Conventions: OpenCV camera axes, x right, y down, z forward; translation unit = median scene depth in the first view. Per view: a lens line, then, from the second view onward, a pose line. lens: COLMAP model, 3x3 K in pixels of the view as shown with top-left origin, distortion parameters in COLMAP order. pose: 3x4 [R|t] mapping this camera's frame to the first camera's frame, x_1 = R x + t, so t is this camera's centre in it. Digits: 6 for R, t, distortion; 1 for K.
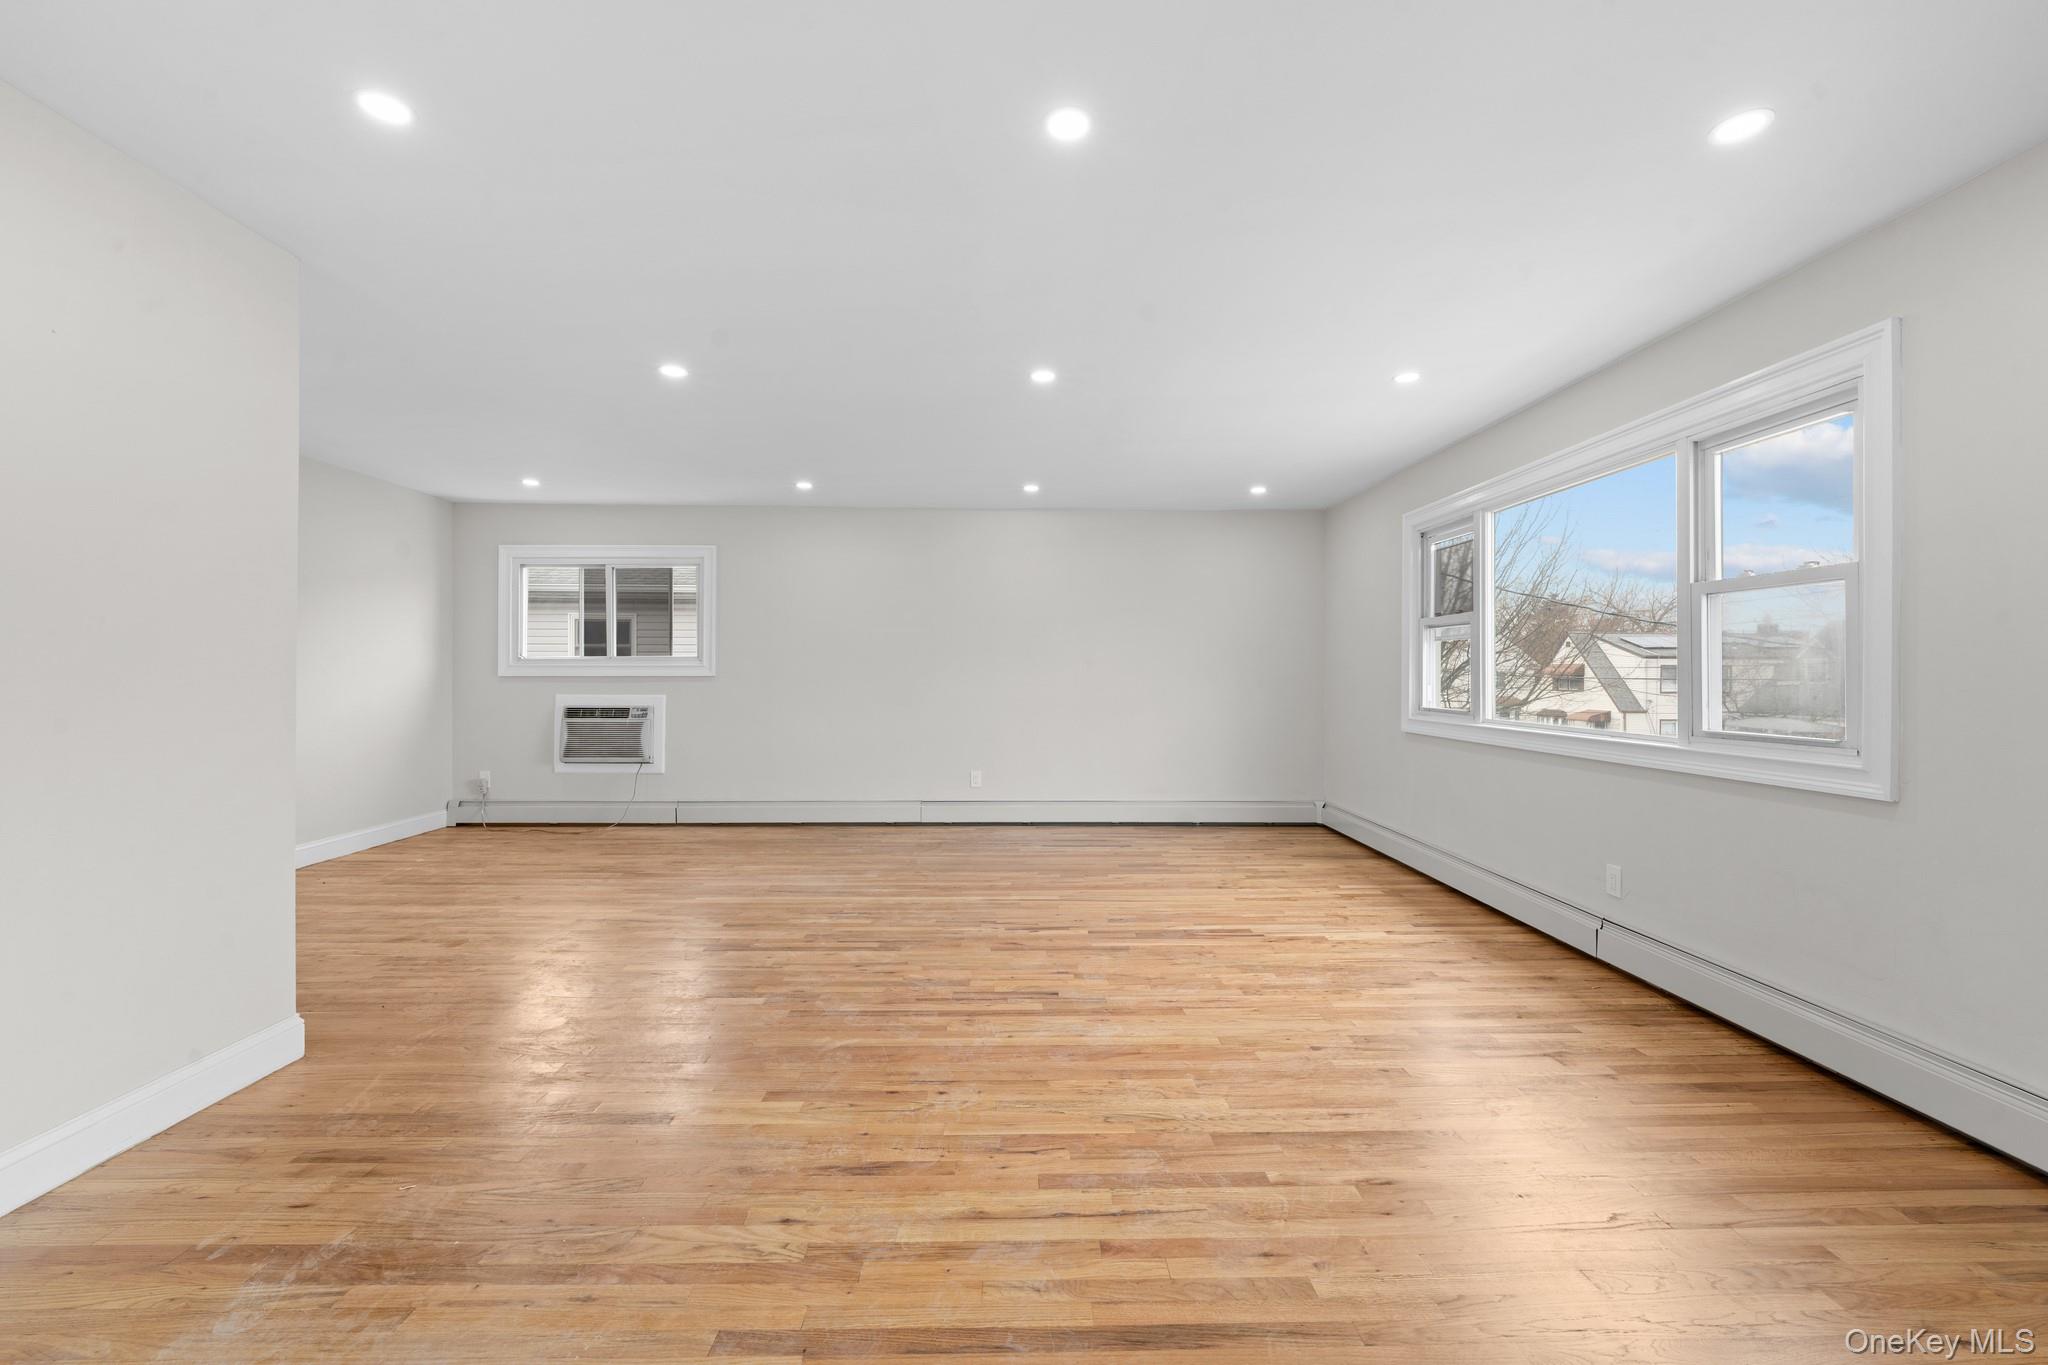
lens RADIAL K [[830.2, 0, 1031.1], [0, 830.2, 675.8], [0, 0, 1]] dist [-0.000095, -0.000002]
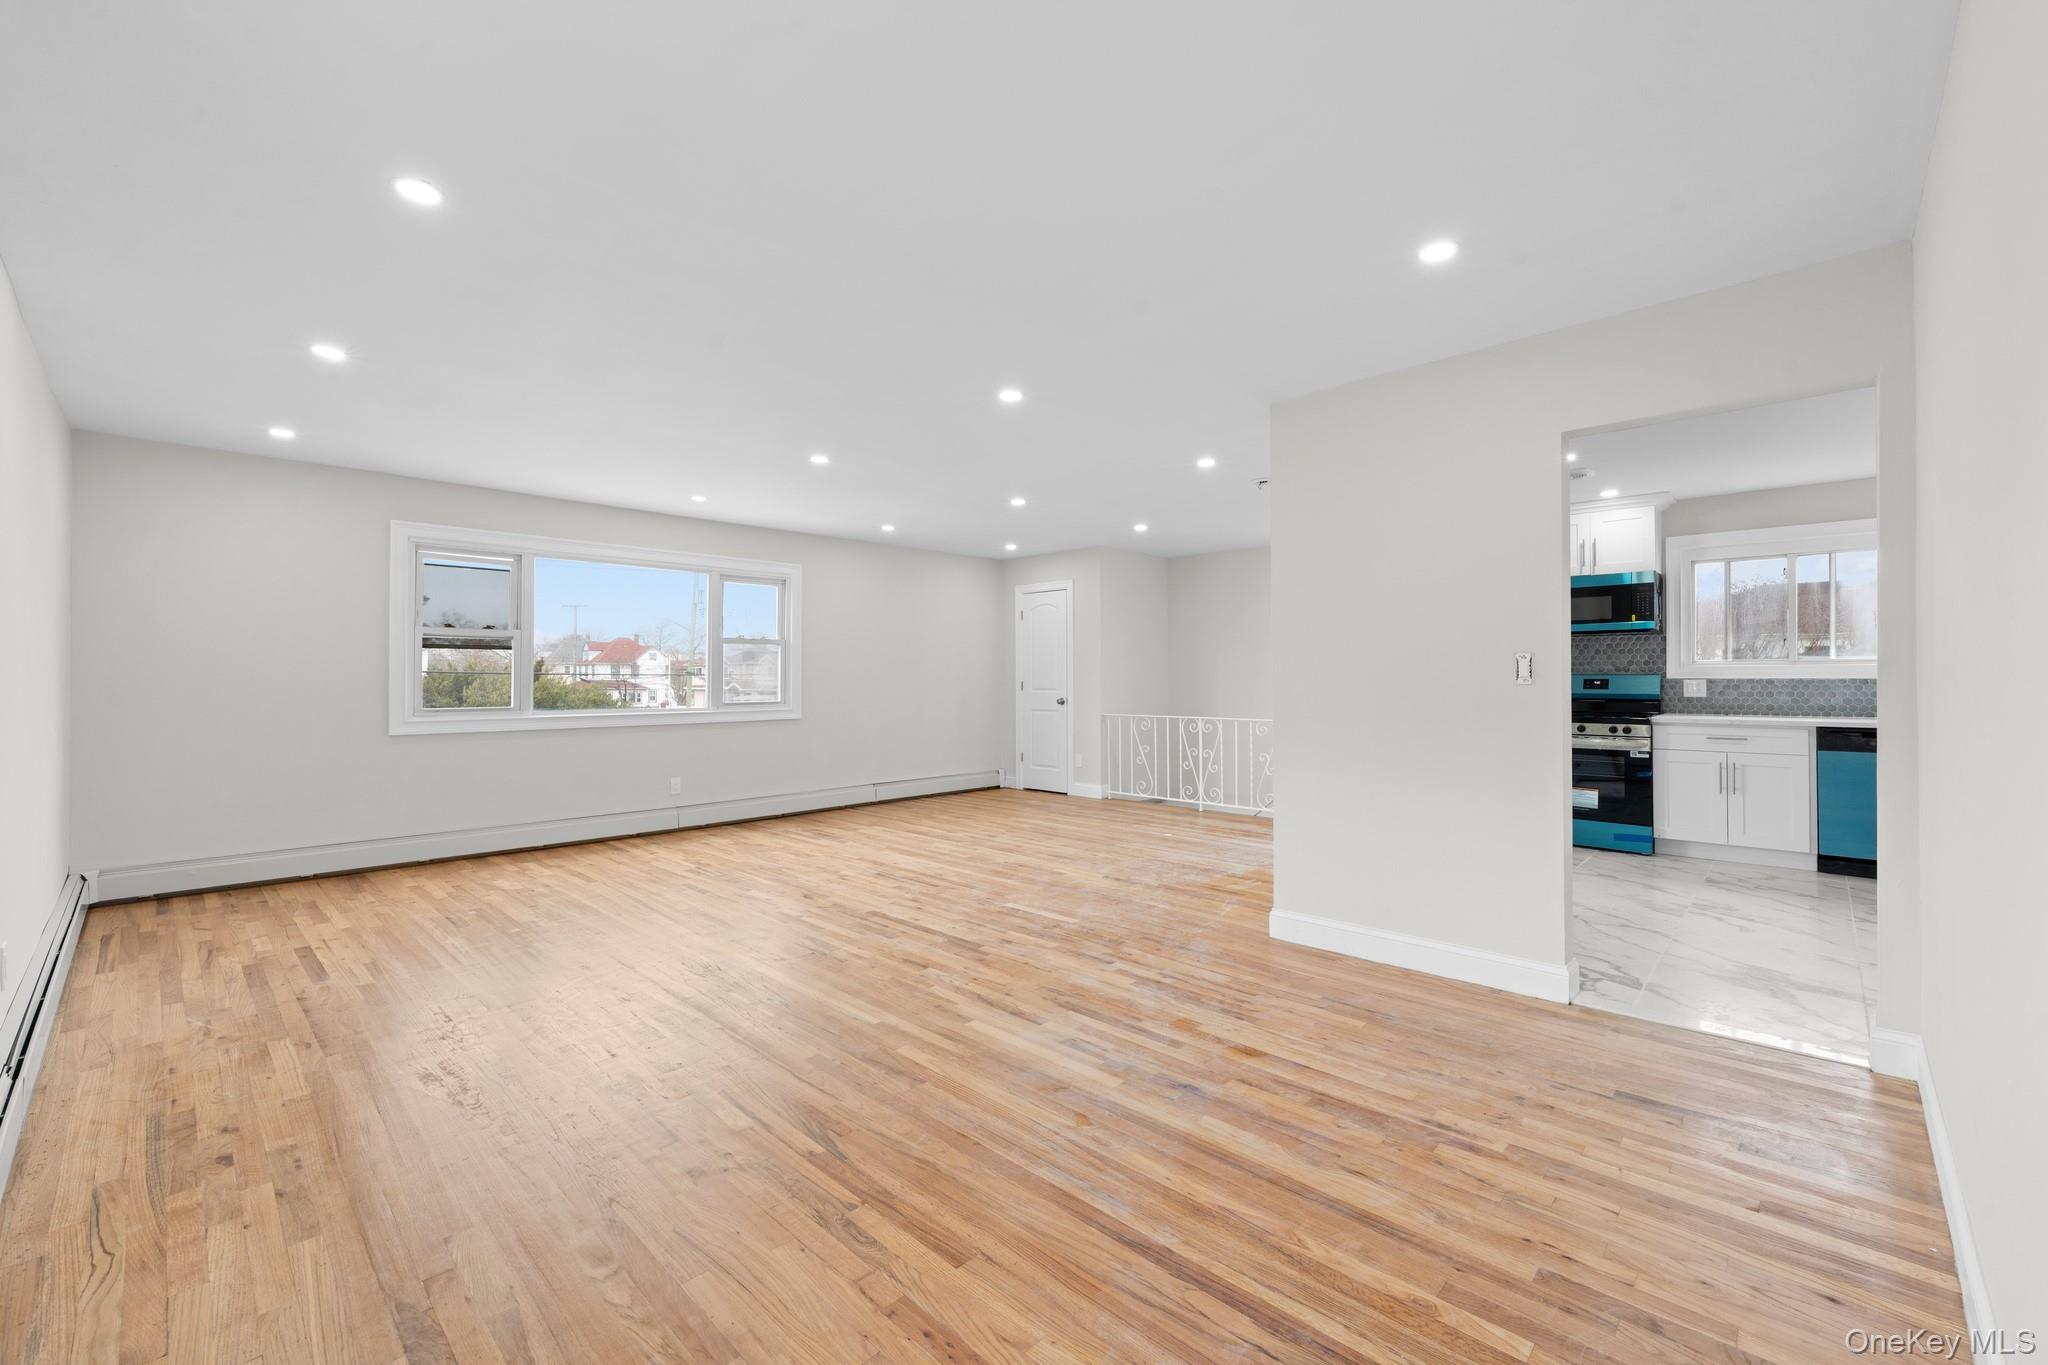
lens RADIAL K [[830.2, 0, 1027.1], [0, 830.2, 677.8], [0, 0, 1]] dist [-0.000095, -0.000002]
pose [[-0.705810, -0.003758, 0.708391, -1.160426], [-0.003236, 0.999993, 0.002081, -0.008476], [-0.708394, -0.000824, -0.705817, 1.684234]]
